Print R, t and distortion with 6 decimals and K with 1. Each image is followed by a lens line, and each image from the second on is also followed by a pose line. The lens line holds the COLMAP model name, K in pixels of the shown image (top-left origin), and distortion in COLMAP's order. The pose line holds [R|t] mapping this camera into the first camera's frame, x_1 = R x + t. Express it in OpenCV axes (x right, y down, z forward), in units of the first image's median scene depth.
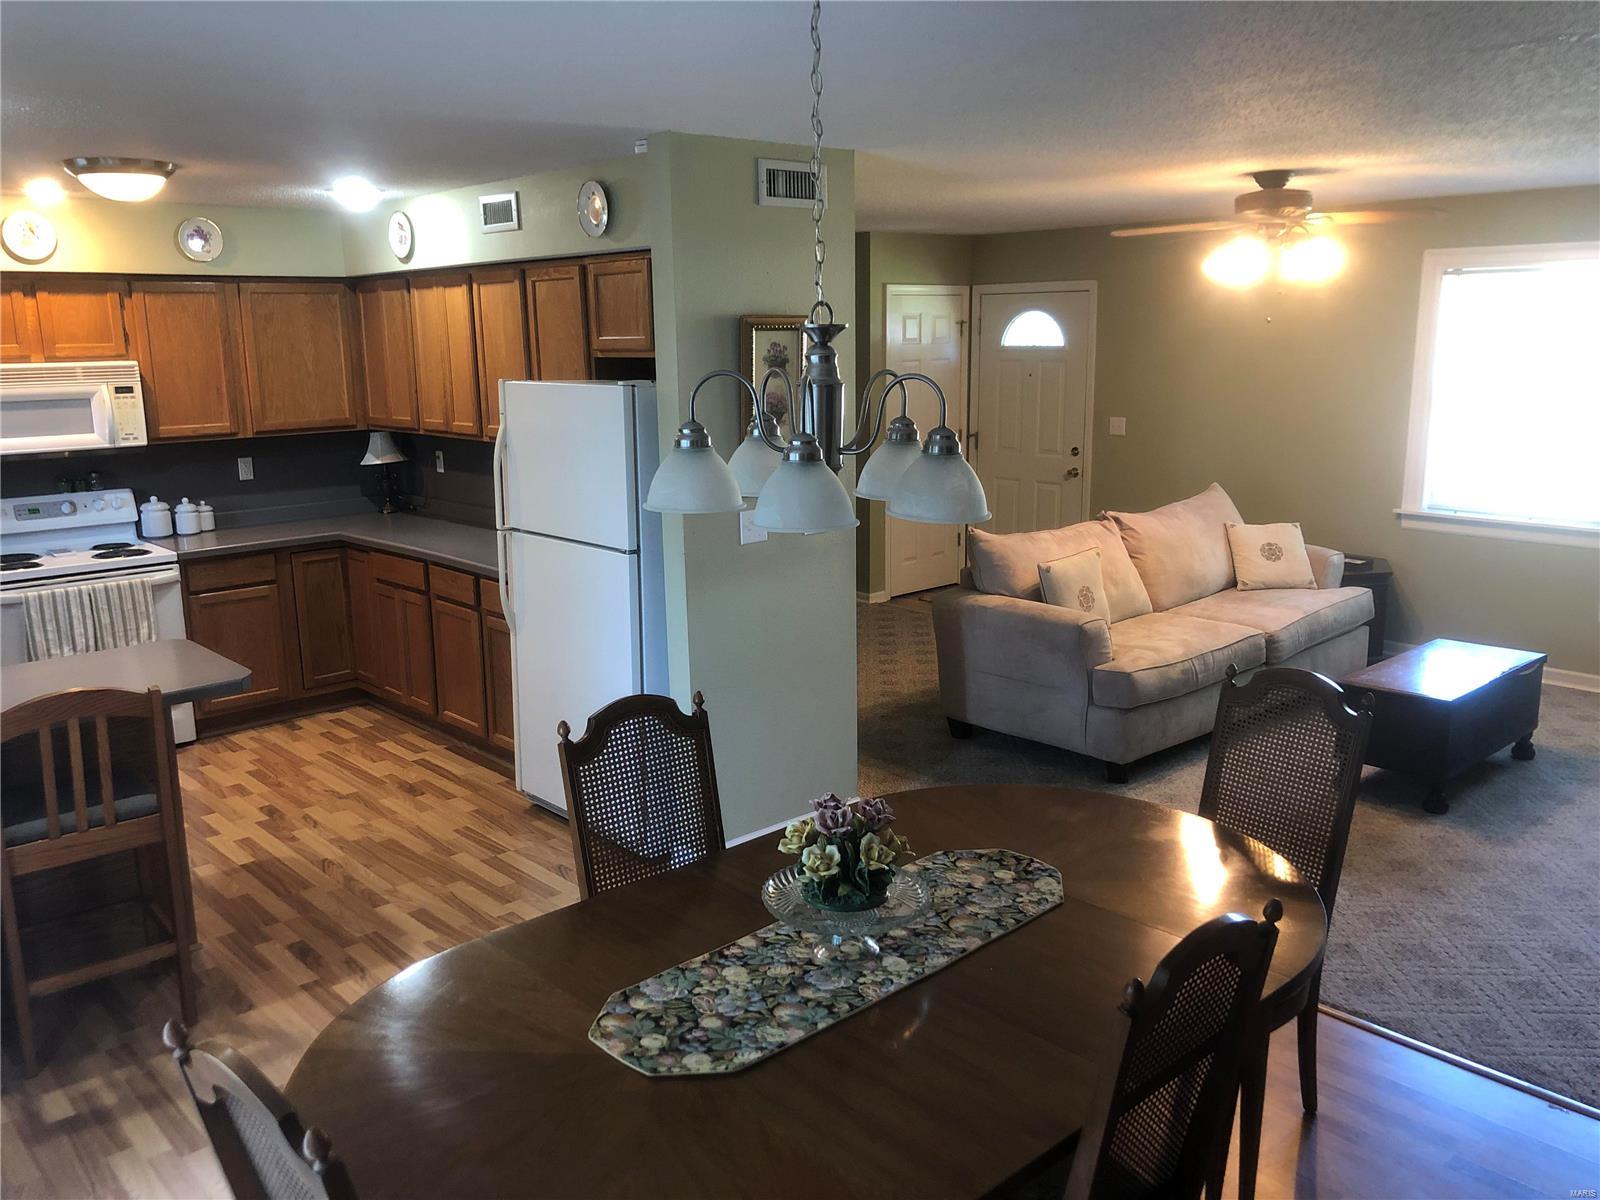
lens RADIAL K [[1273.2, 0, 800.0], [0, 1273.2, 600.0], [0, 0, 1]] dist [0.003800, 0.003959]
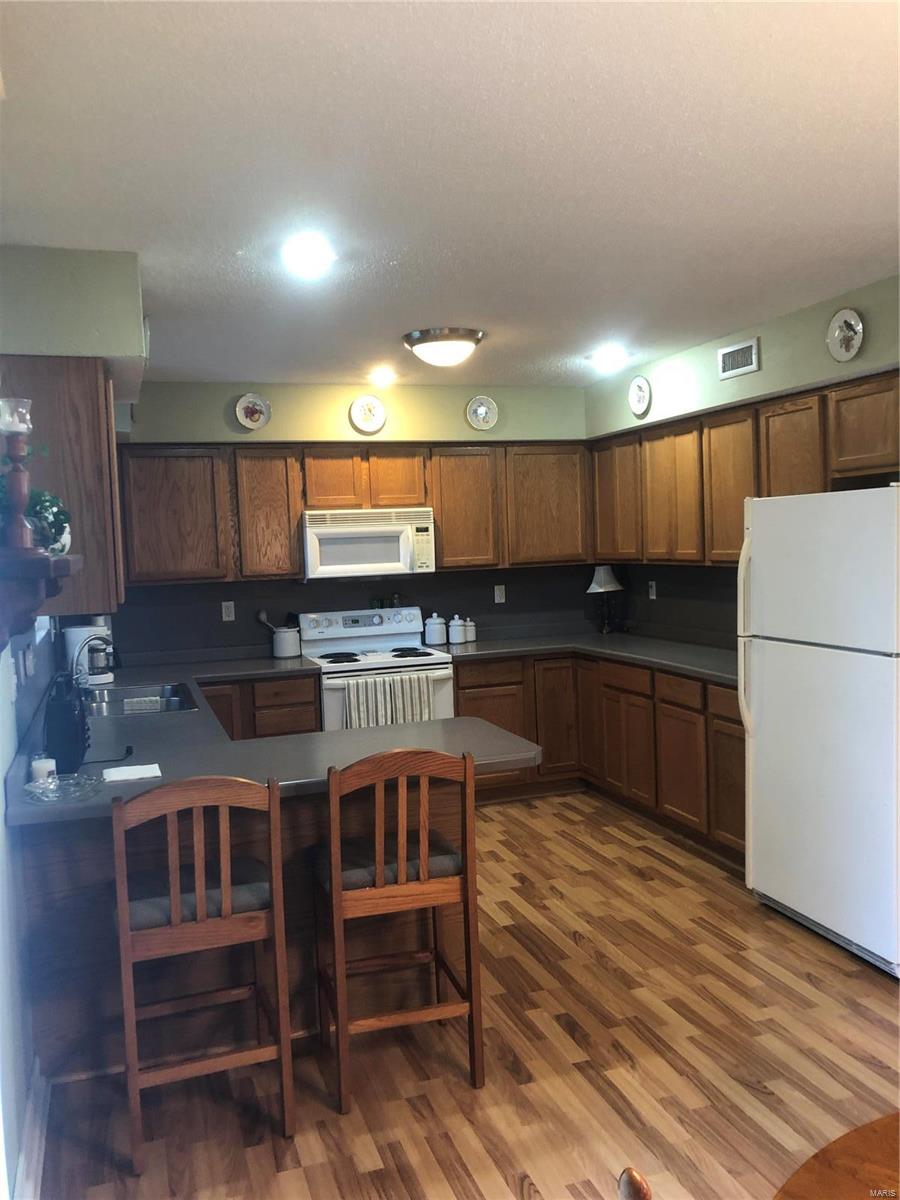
lens RADIAL K [[954.9, 0, 450.0], [0, 954.9, 600.0], [0, 0, 1]] dist [0.003800, 0.003959]
pose [[0.915577, 0.006522, -0.402090, -0.120614], [-0.060059, 0.990873, -0.120684, 0.023325], [0.397633, 0.134644, 0.907612, 0.149089]]
